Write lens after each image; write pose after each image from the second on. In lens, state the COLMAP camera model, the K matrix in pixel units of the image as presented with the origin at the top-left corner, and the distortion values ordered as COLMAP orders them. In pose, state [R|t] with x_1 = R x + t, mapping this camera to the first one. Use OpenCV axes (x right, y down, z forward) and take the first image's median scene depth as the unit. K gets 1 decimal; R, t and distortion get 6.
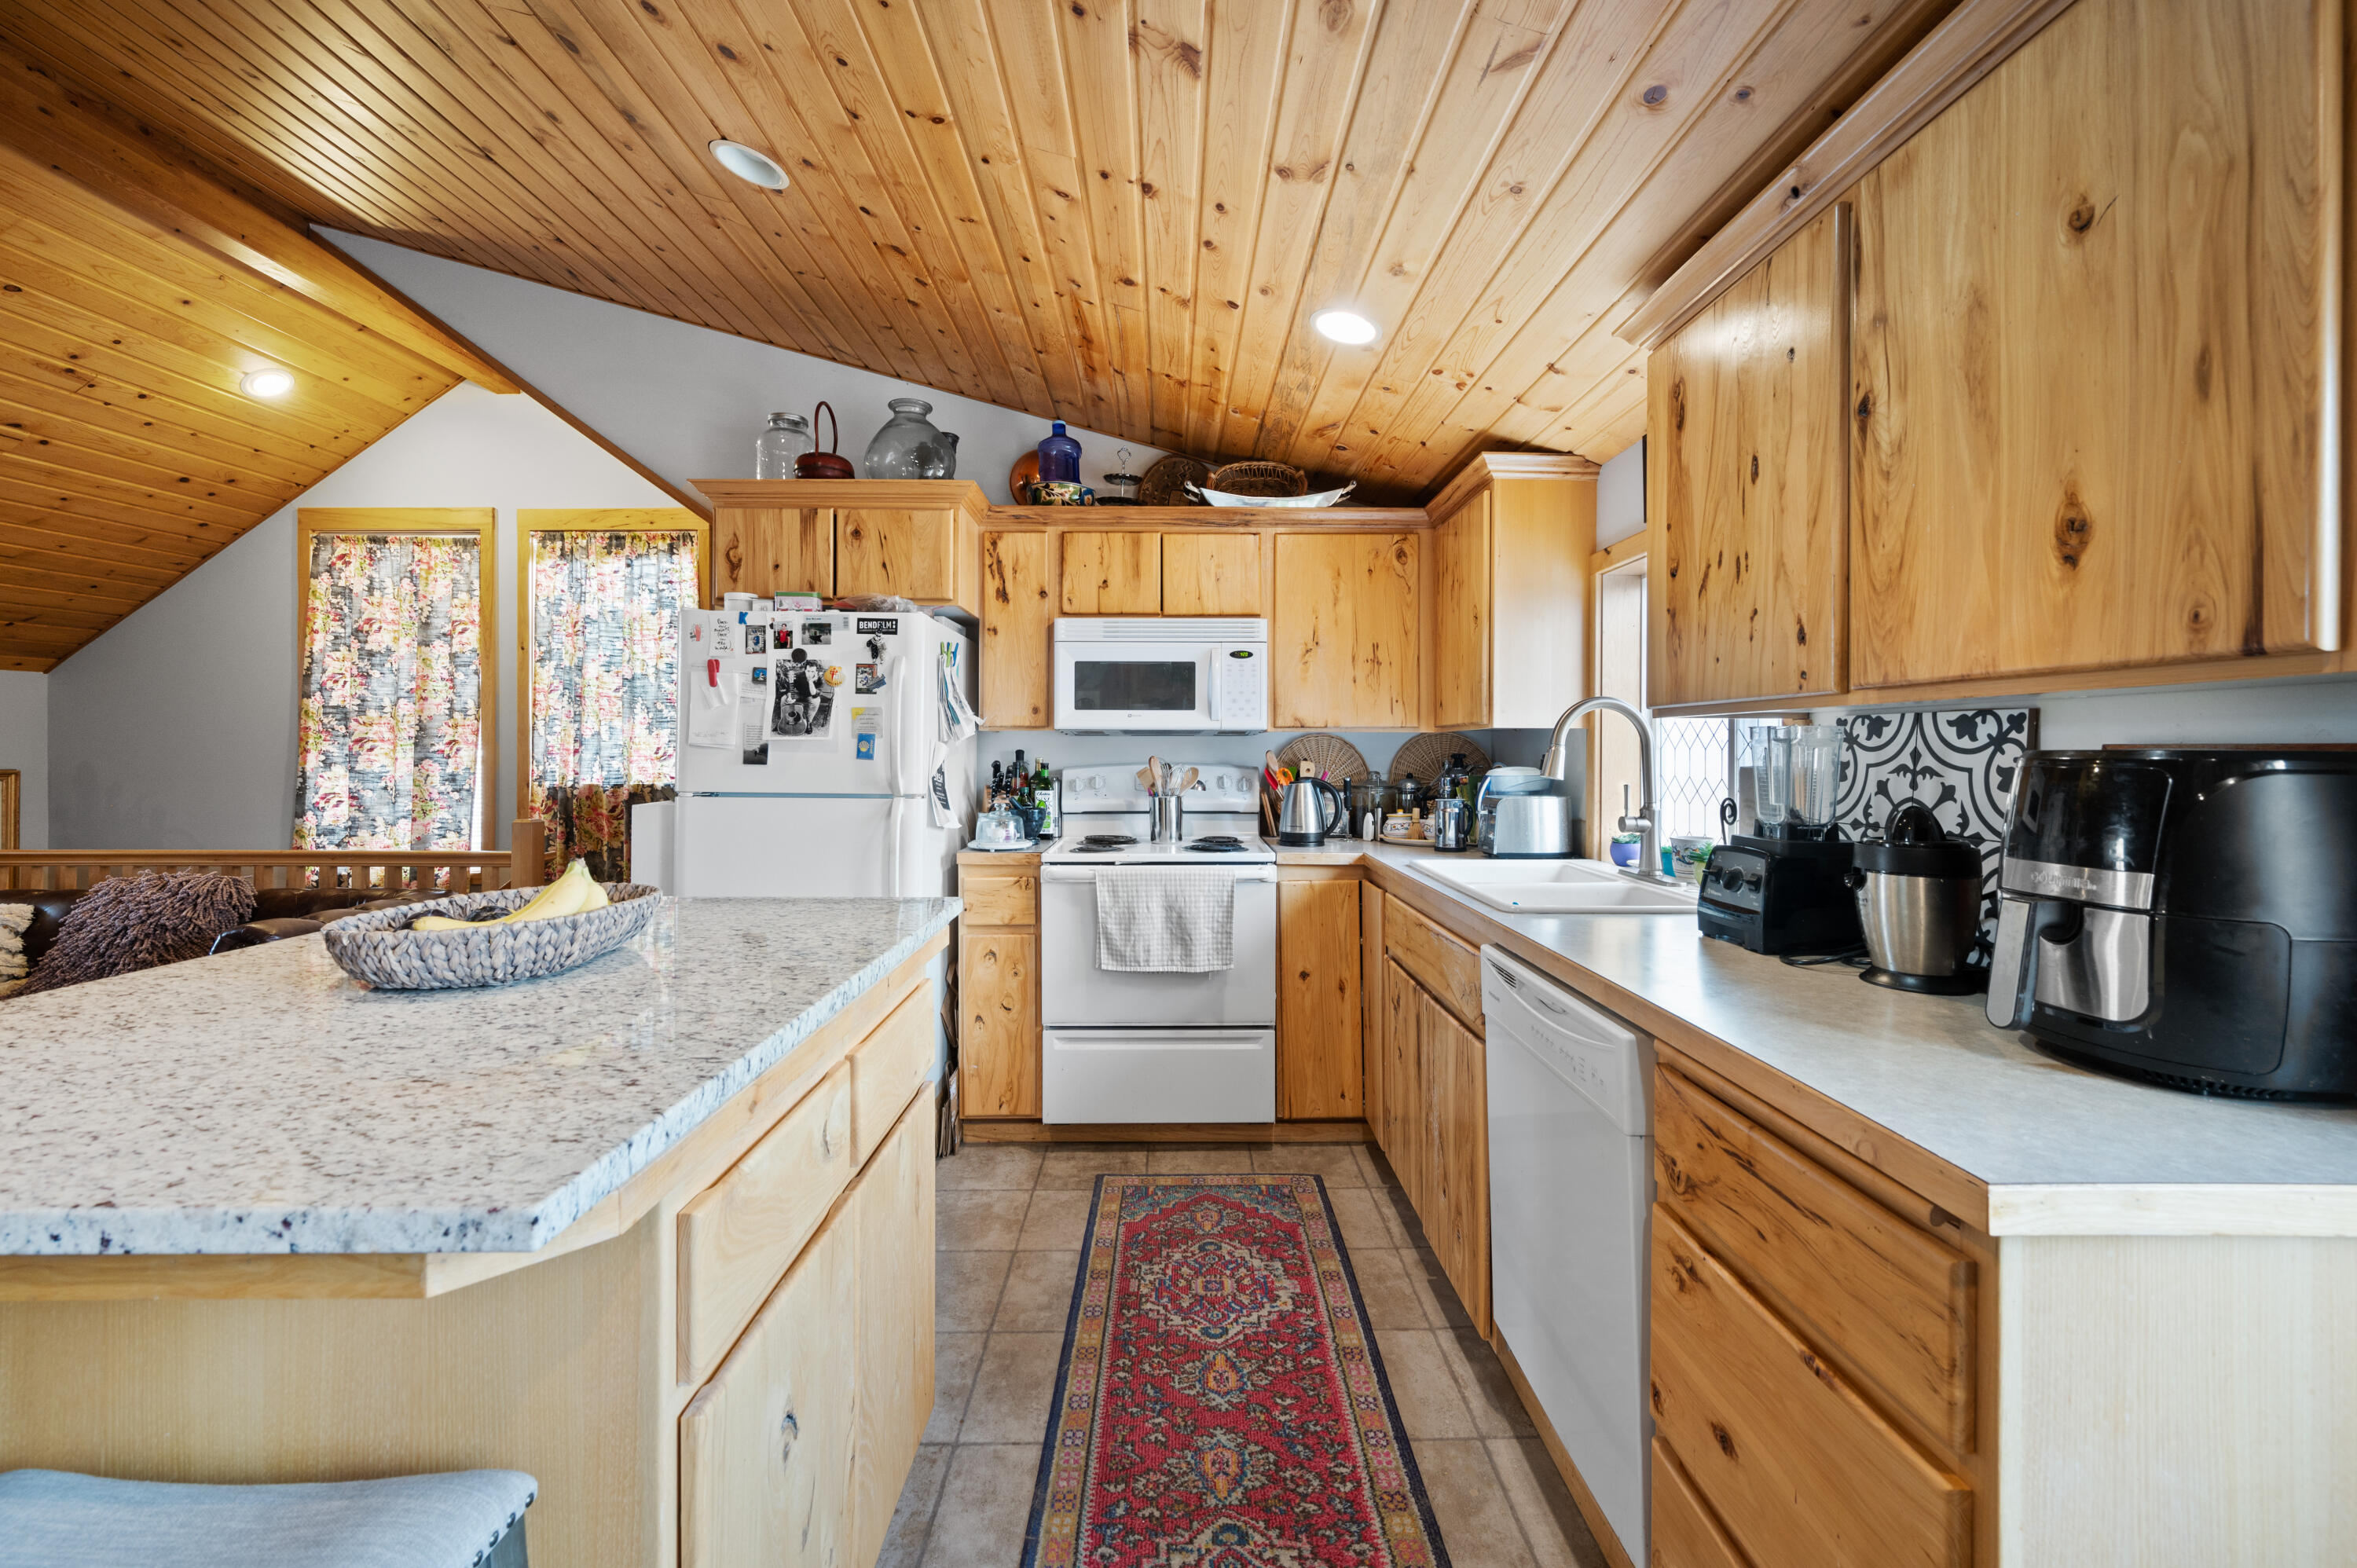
lens RADIAL K [[941.8, 0, 1178.4], [0, 941.8, 744.7], [0, 0, 1]] dist [-0.000108, 0.000051]
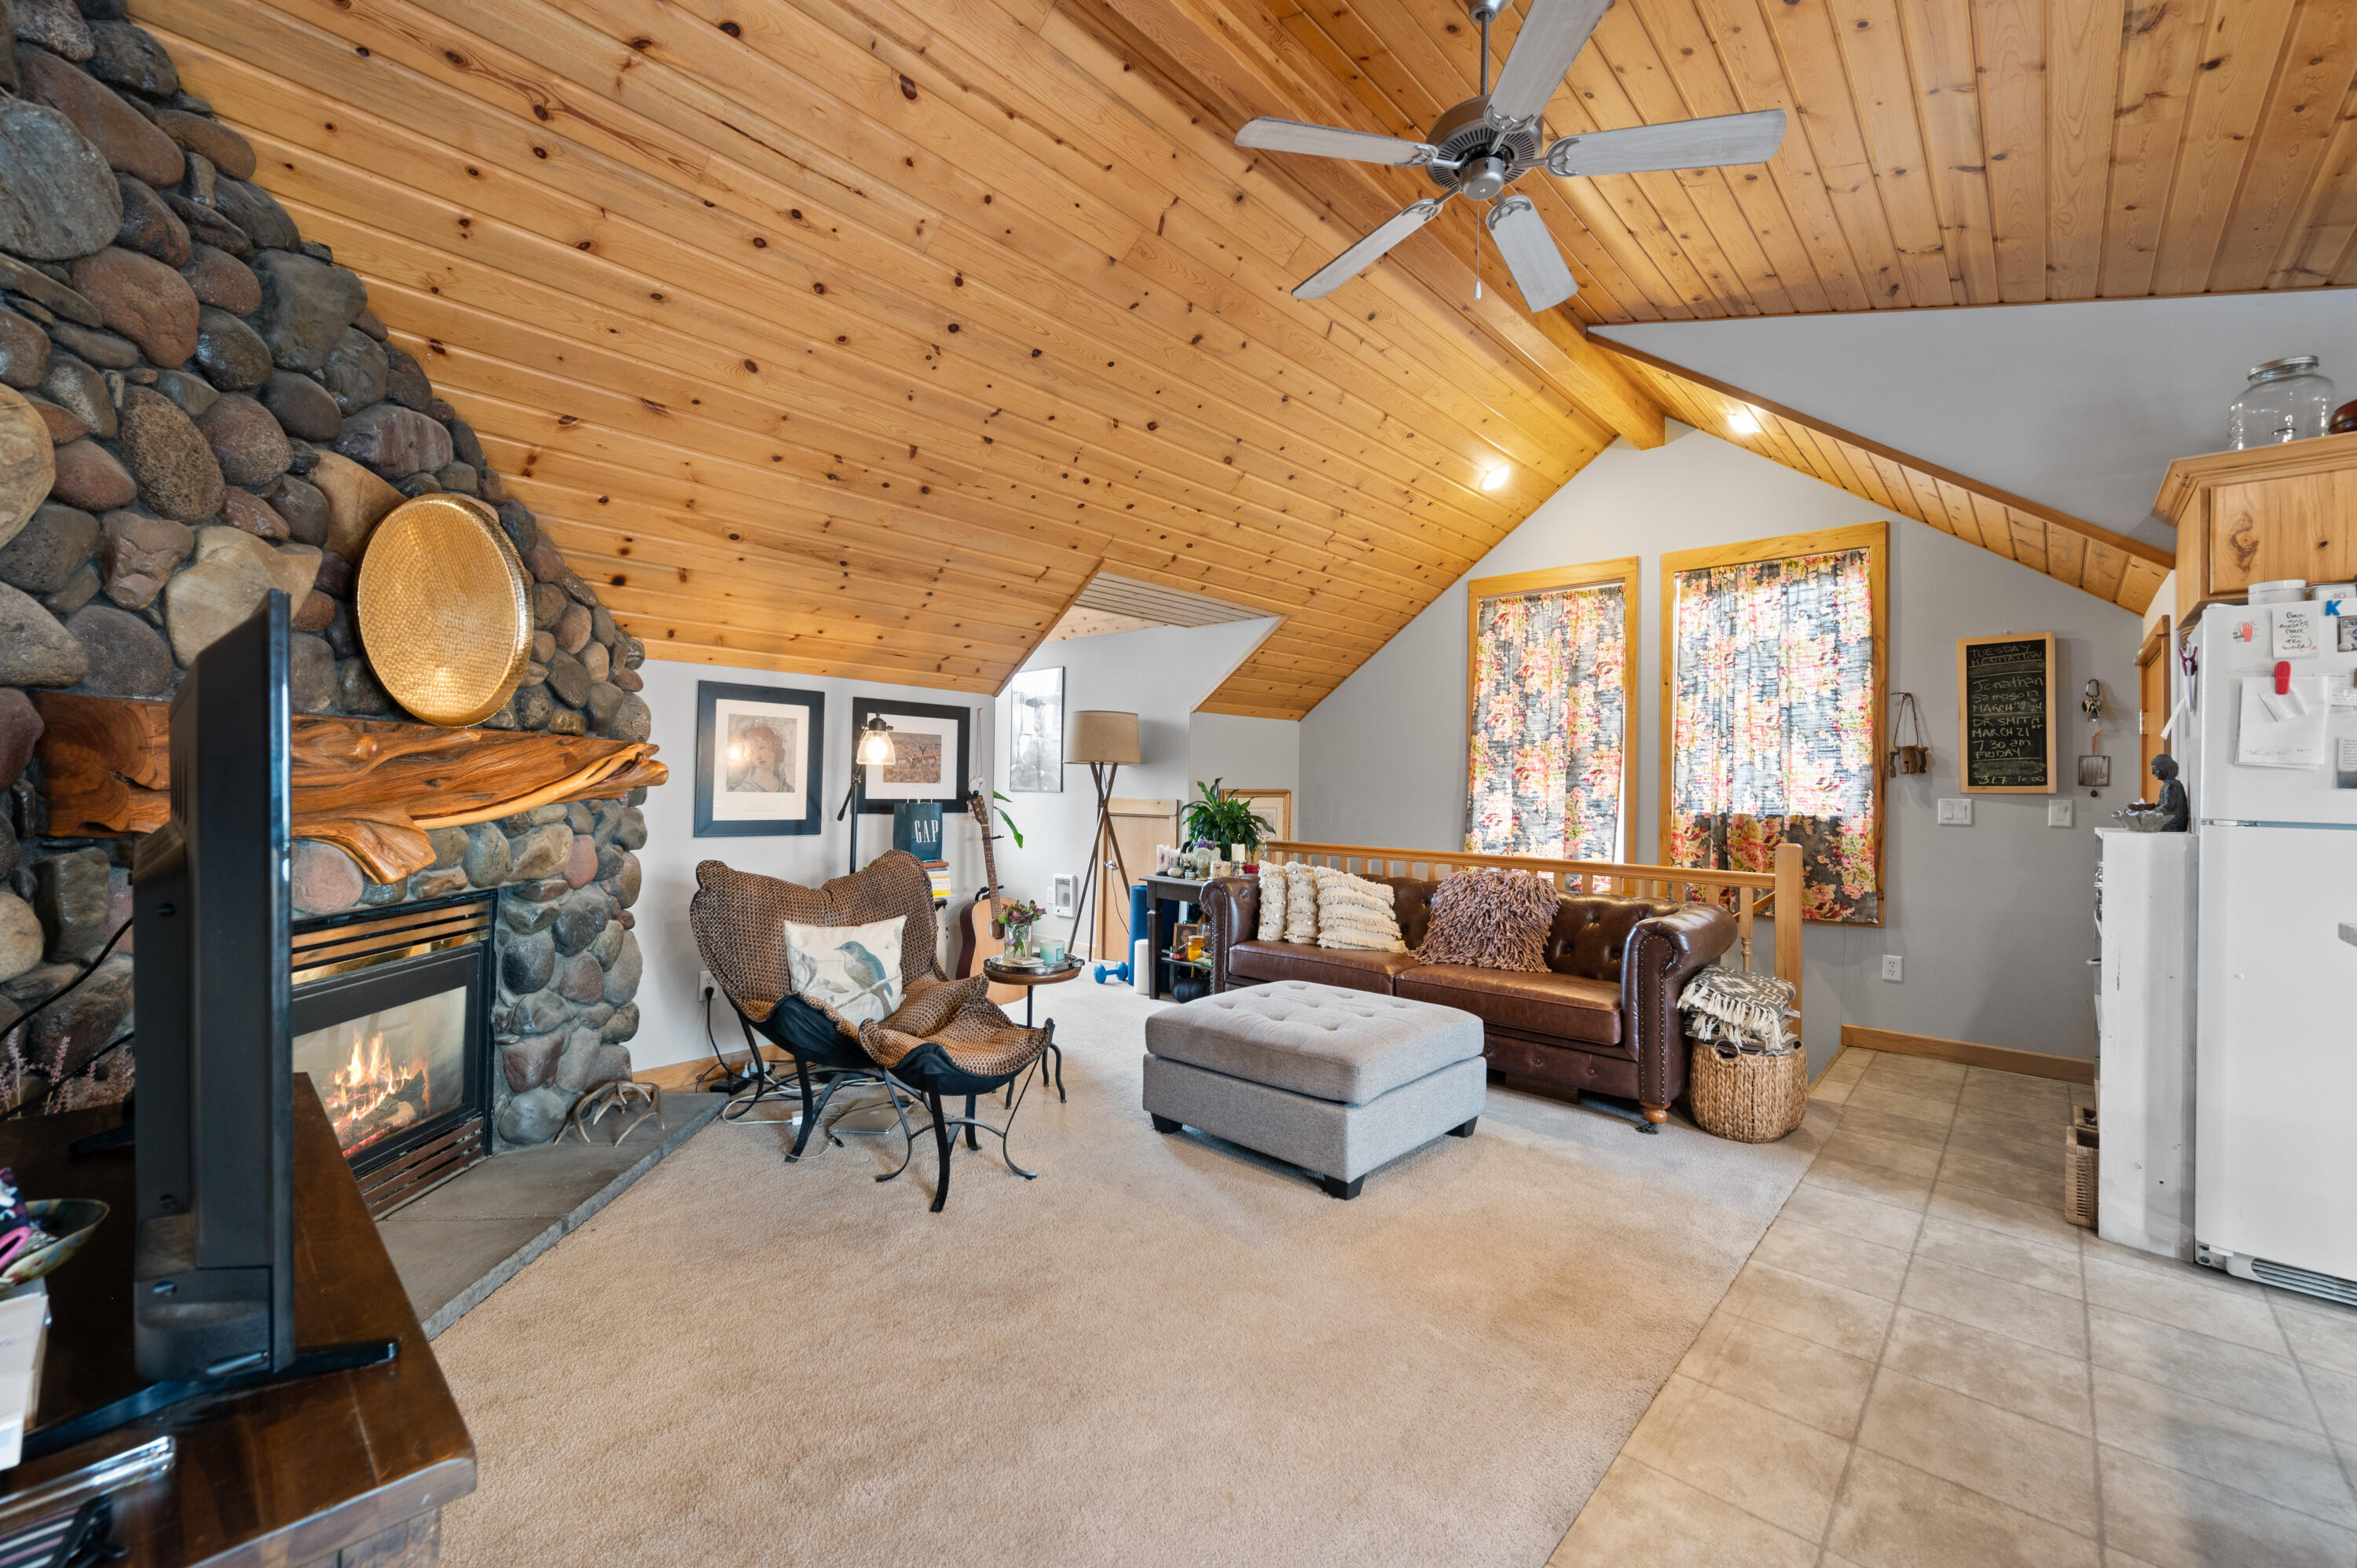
lens RADIAL K [[949.5, 0, 1174.6], [0, 949.5, 770.5], [0, 0, 1]] dist [-0.000832, -0.000218]
pose [[0.730697, 0.002173, -0.682698, -0.533297], [-0.015072, 0.999803, -0.012950, 0.026003], [0.682535, 0.019752, 0.730586, -0.229131]]
